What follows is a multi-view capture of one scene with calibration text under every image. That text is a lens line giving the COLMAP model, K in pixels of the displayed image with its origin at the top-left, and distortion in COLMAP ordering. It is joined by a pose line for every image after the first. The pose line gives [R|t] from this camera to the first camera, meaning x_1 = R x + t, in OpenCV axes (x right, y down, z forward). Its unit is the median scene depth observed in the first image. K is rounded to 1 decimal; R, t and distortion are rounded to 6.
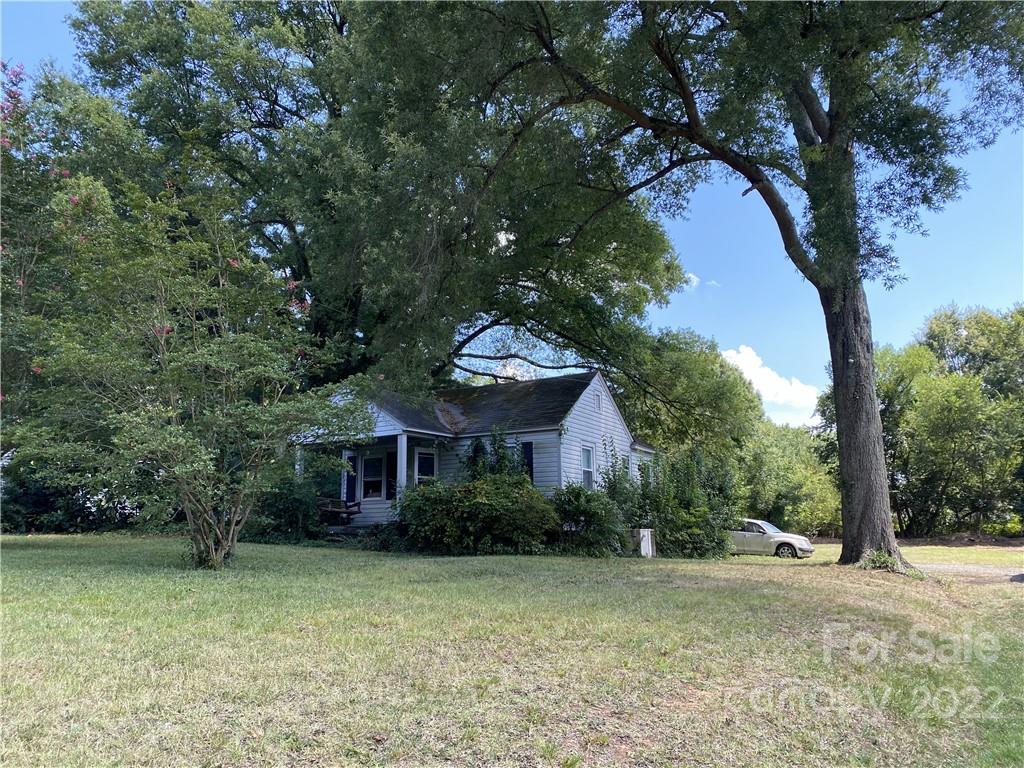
lens RADIAL K [[747.2, 0, 512.0], [0, 747.2, 384.0], [0, 0, 1]] dist [0.048369, -0.002026]
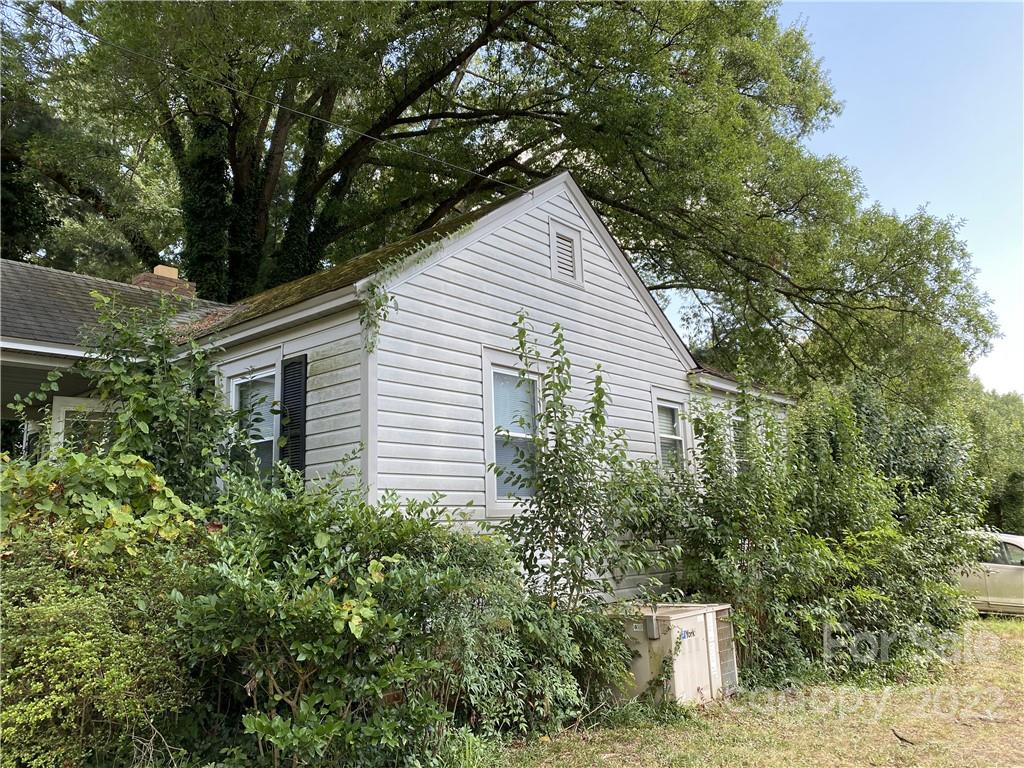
lens RADIAL K [[747.2, 0, 512.0], [0, 747.2, 384.0], [0, 0, 1]] dist [0.048369, -0.002026]
pose [[0.978445, -0.048867, -0.200644, 0.171338], [0.055107, 0.998151, 0.025631, 0.082923], [0.199020, -0.036136, 0.979329, 0.671483]]
